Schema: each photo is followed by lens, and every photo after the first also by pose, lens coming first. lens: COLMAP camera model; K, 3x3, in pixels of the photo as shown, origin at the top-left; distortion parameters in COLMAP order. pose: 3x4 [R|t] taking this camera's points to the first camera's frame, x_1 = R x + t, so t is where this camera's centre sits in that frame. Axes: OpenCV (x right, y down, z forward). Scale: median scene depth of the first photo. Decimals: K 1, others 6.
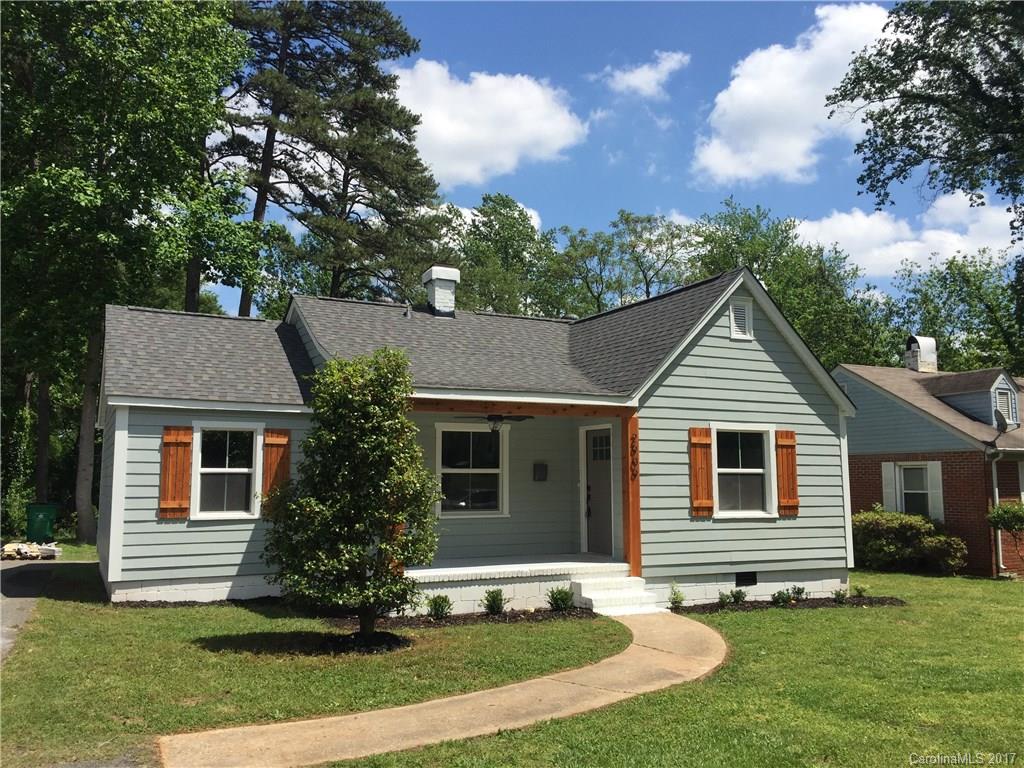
lens RADIAL K [[878.3, 0, 507.5], [0, 878.3, 382.7], [0, 0, 1]] dist [0.062241, -0.034632]
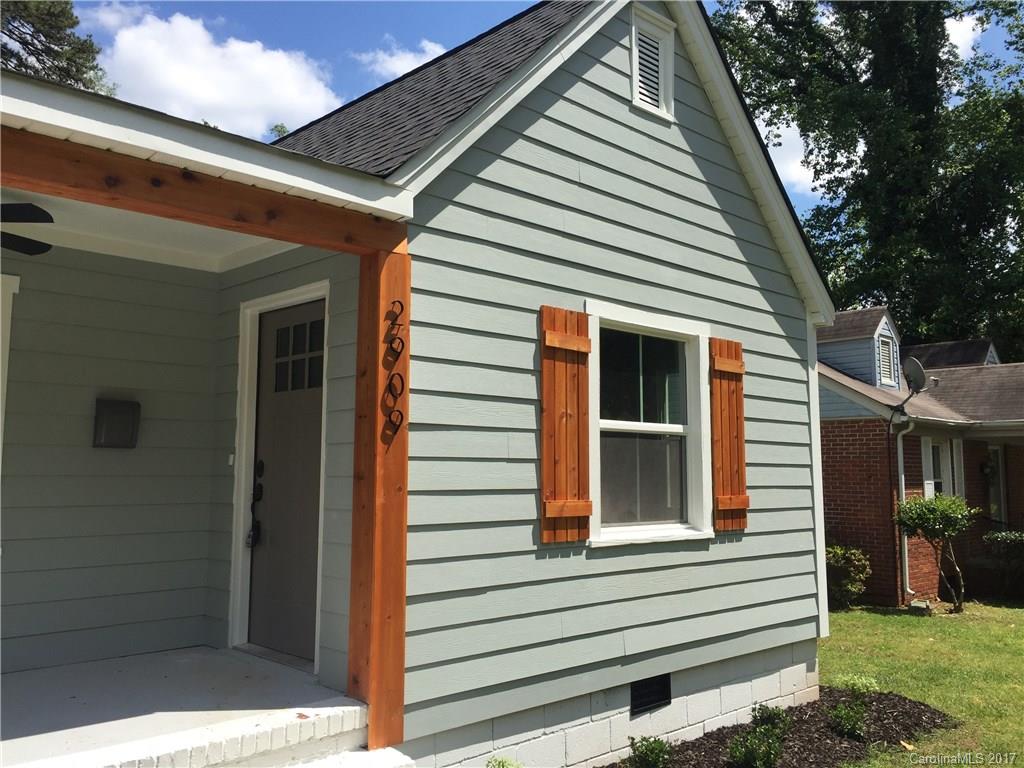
lens RADIAL K [[878.3, 0, 510.0], [0, 878.3, 384.1], [0, 0, 1]] dist [0.062241, -0.034632]
pose [[0.951015, 0.036321, 0.307003, 0.079879], [-0.040455, 0.999156, 0.007112, 0.080681], [-0.306486, -0.019184, 0.951682, 0.638338]]
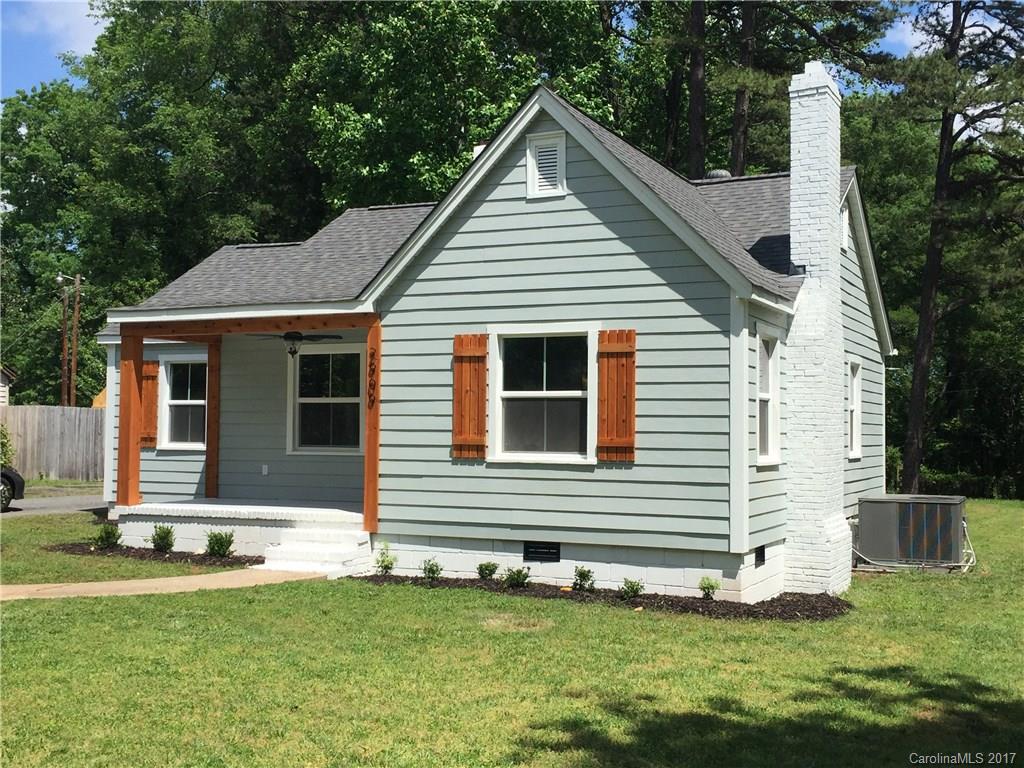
lens RADIAL K [[1217.3, 0, 512.6], [0, 1217.3, 384.5], [0, 0, 1]] dist [0.081920, 0.000000]
pose [[0.629602, -0.023377, -0.776566, 0.987598], [0.077924, 0.996407, 0.033182, 0.060802], [0.773000, -0.081404, 0.629161, 0.402740]]
